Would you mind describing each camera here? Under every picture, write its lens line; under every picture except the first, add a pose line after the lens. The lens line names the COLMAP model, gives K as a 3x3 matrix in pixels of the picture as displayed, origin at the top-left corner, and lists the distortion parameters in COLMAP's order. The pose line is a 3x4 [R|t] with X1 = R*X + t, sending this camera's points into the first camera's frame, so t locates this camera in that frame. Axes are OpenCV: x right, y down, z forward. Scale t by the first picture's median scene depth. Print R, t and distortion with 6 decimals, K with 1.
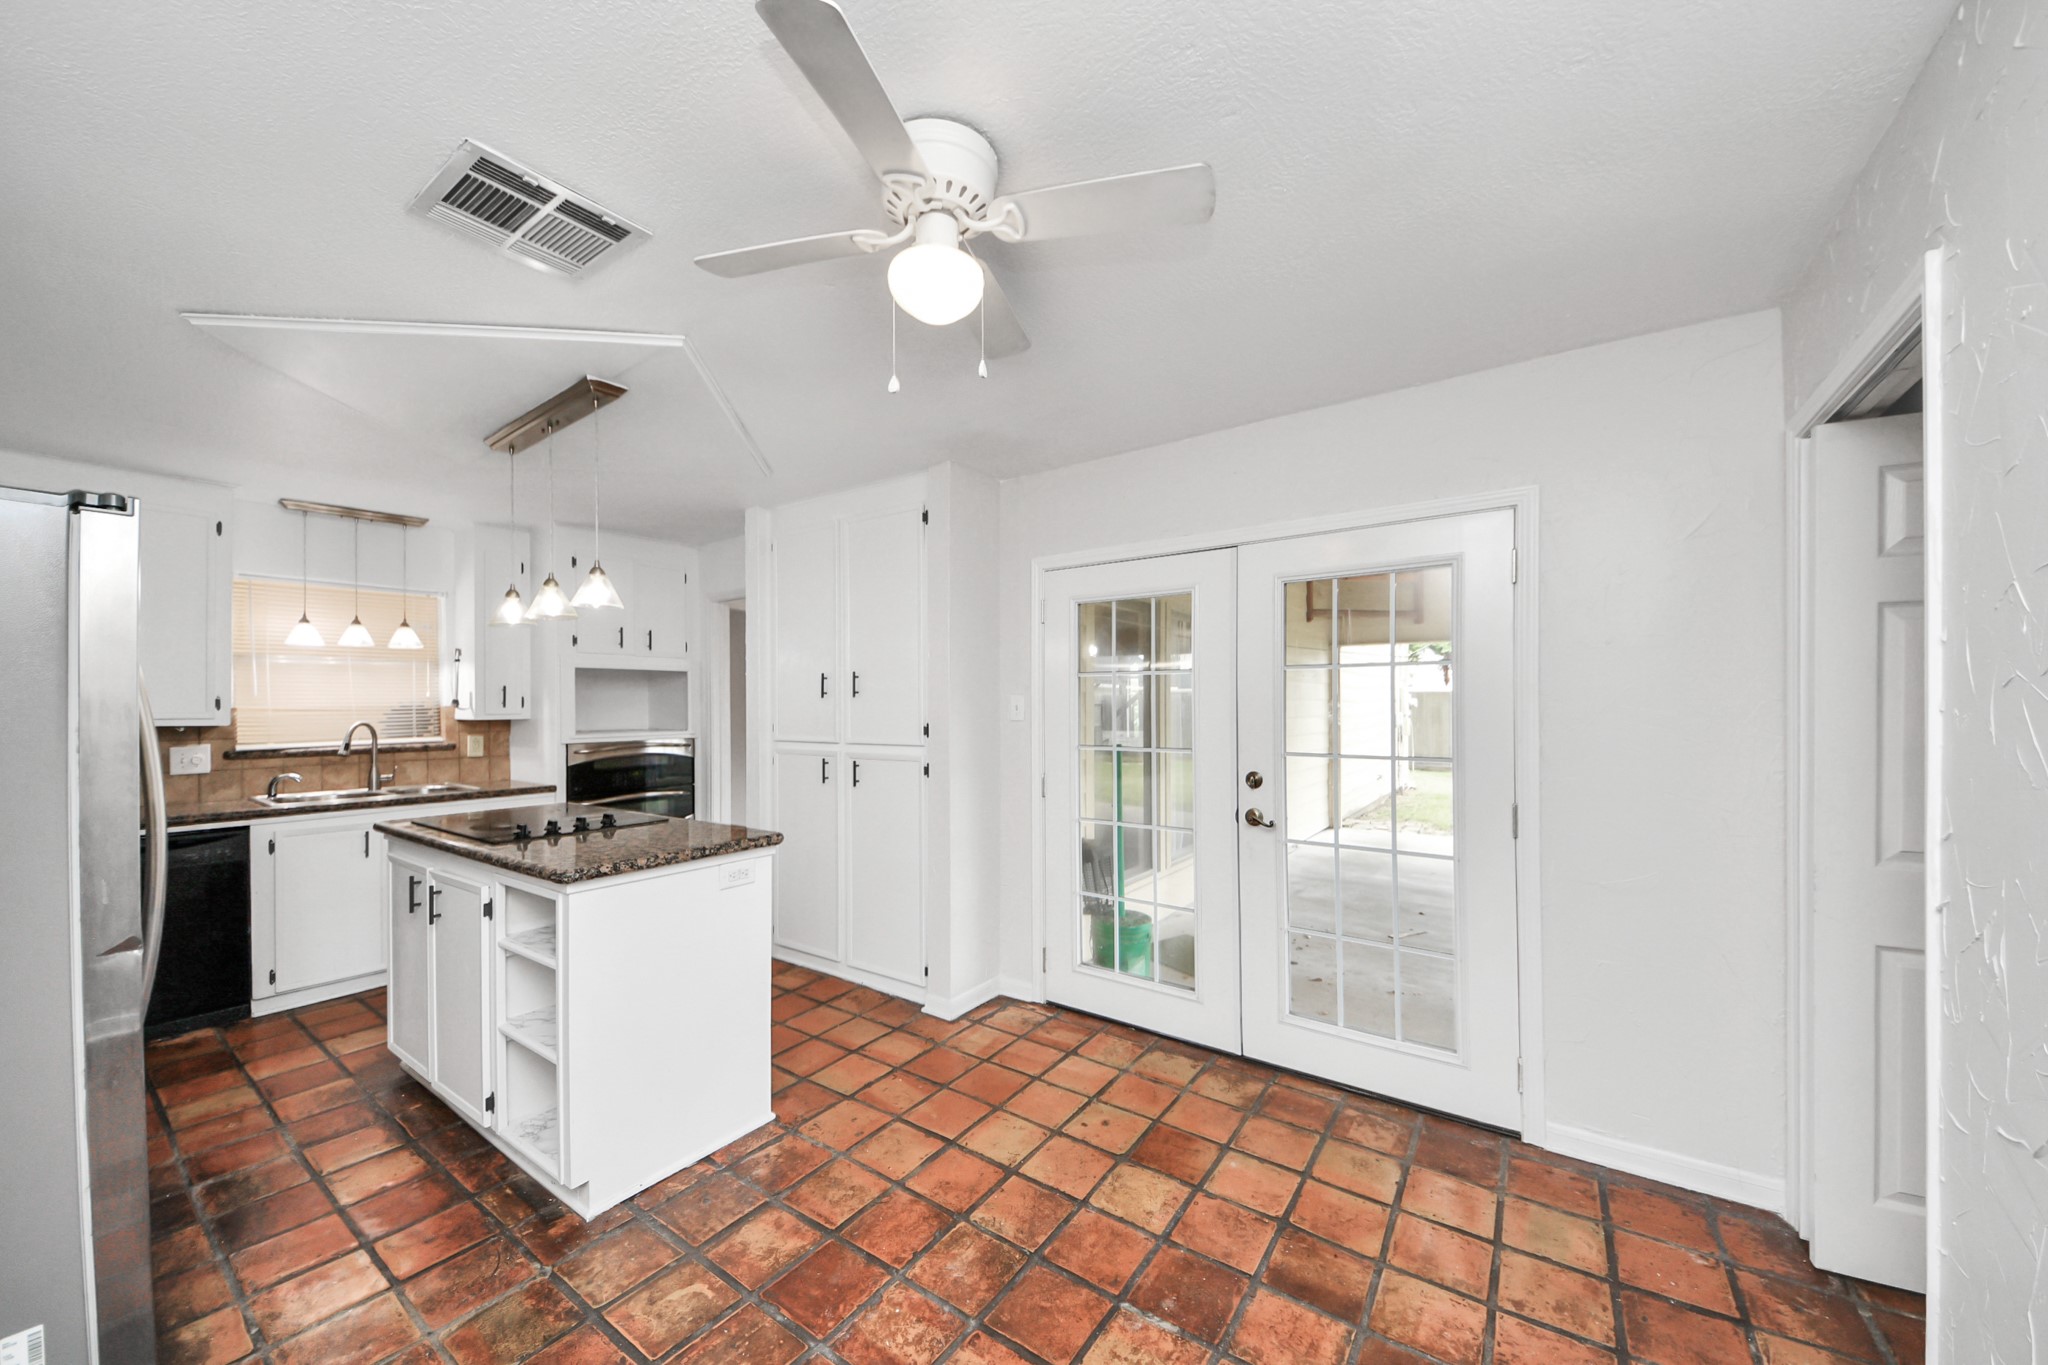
lens RADIAL K [[748.3, 0, 1063.7], [0, 748.3, 701.5], [0, 0, 1]] dist [-0.000938, -0.005651]
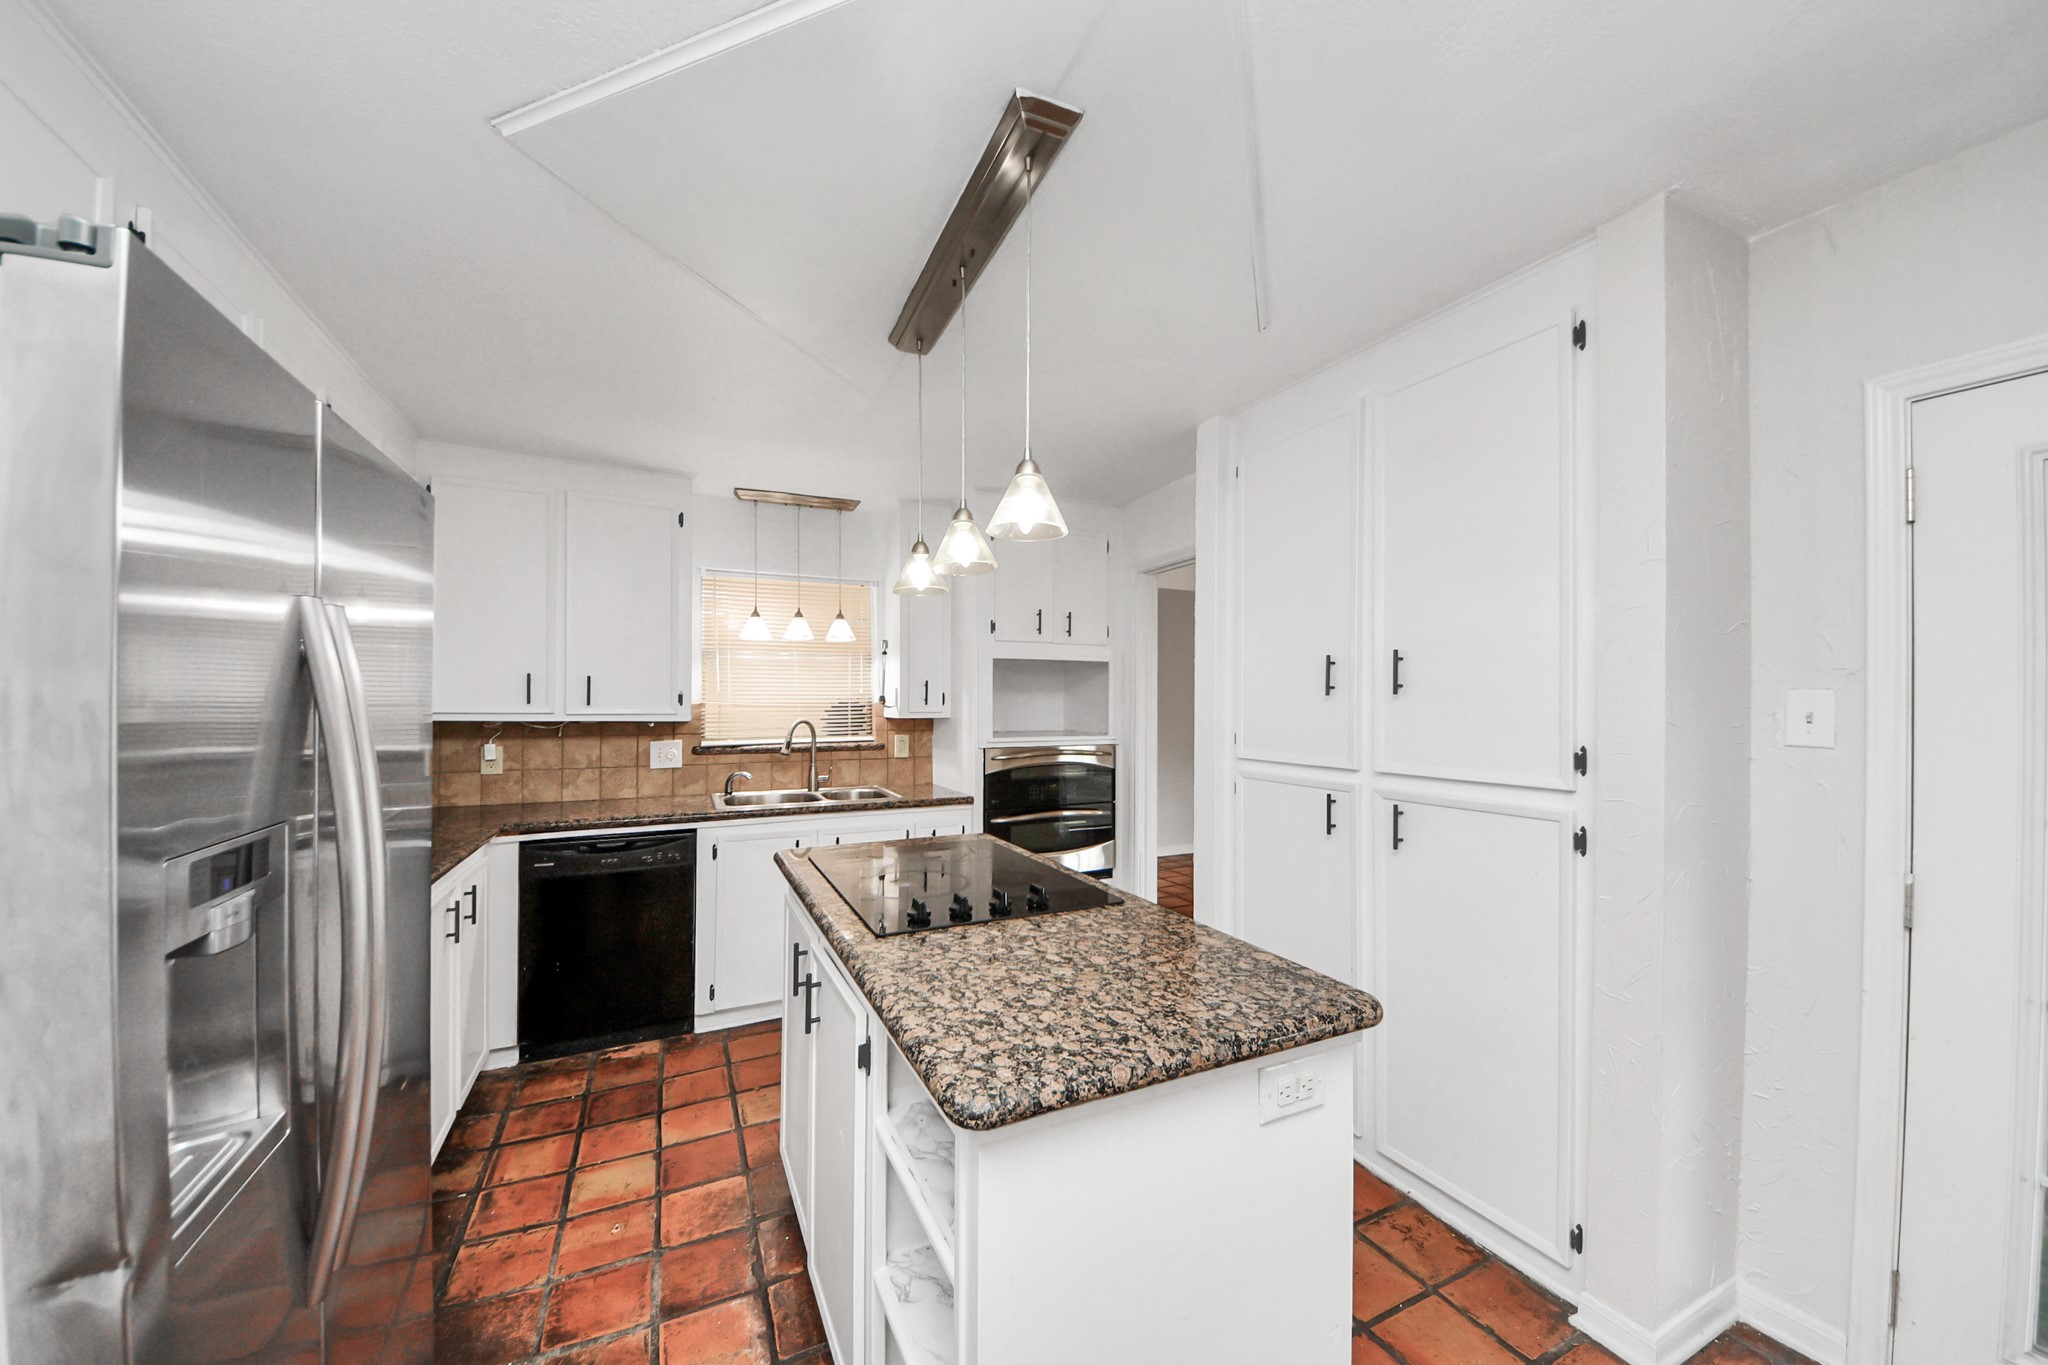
lens RADIAL K [[748.3, 0, 1025.0], [0, 748.3, 698.0], [0, 0, 1]] dist [-0.000938, -0.005651]
pose [[0.859866, 0.006142, -0.510483, -0.214869], [-0.007772, 0.999969, -0.001059, -0.000585], [0.510461, 0.004878, 0.859887, 0.328354]]
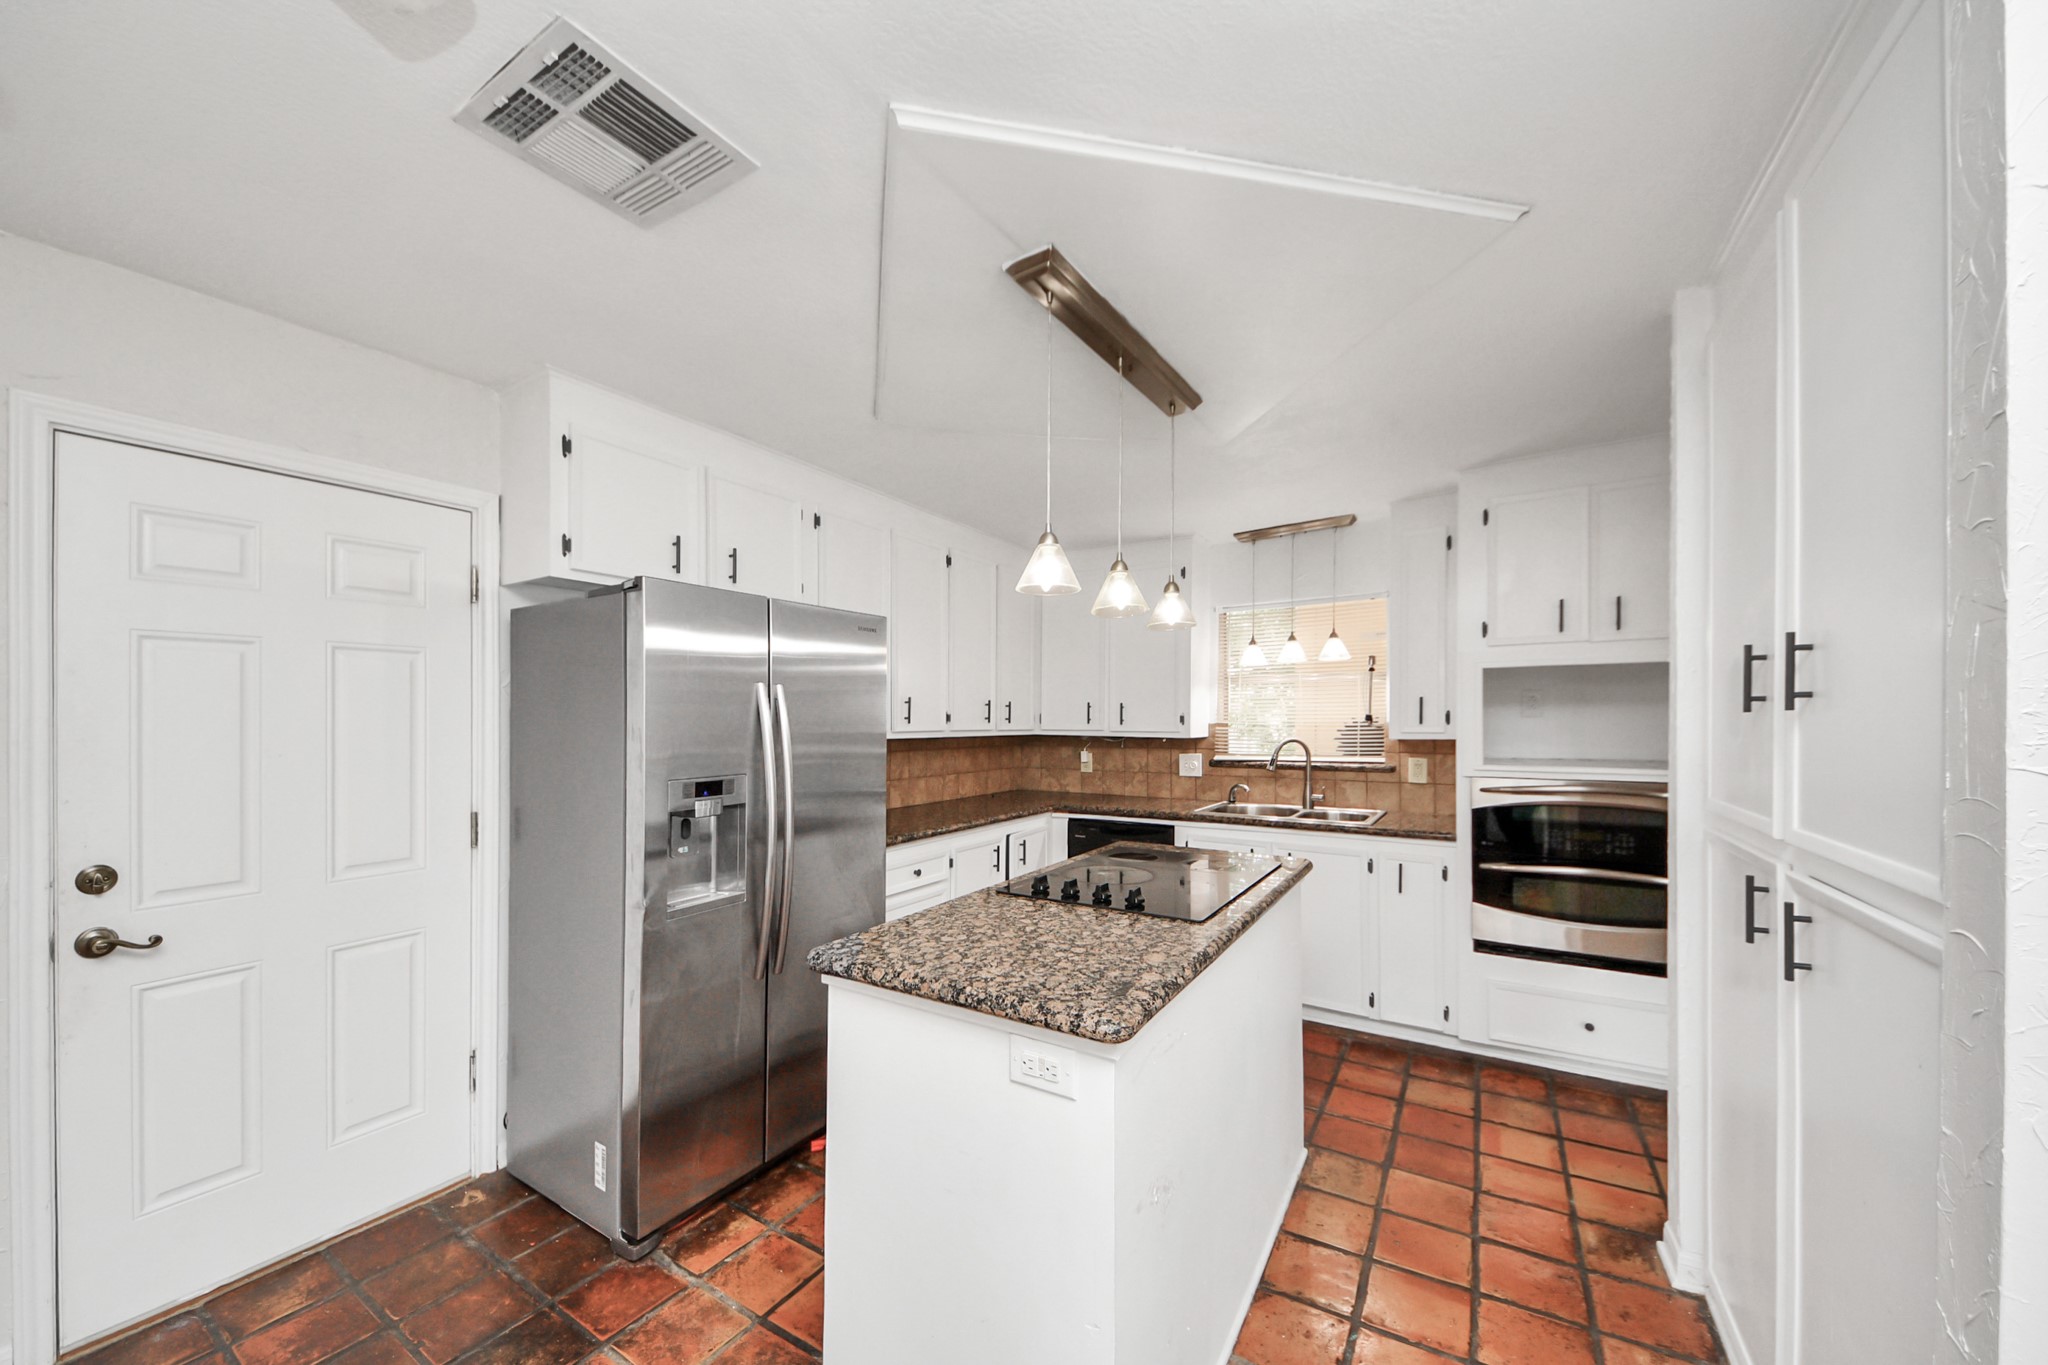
lens RADIAL K [[748.3, 0, 1005.6], [0, 748.3, 717.3], [0, 0, 1]] dist [-0.000938, -0.005651]
pose [[0.022492, 0.006301, -0.999727, 0.049842], [0.001871, 0.999978, 0.006345, -0.007446], [0.999745, -0.002013, 0.022479, 0.599578]]
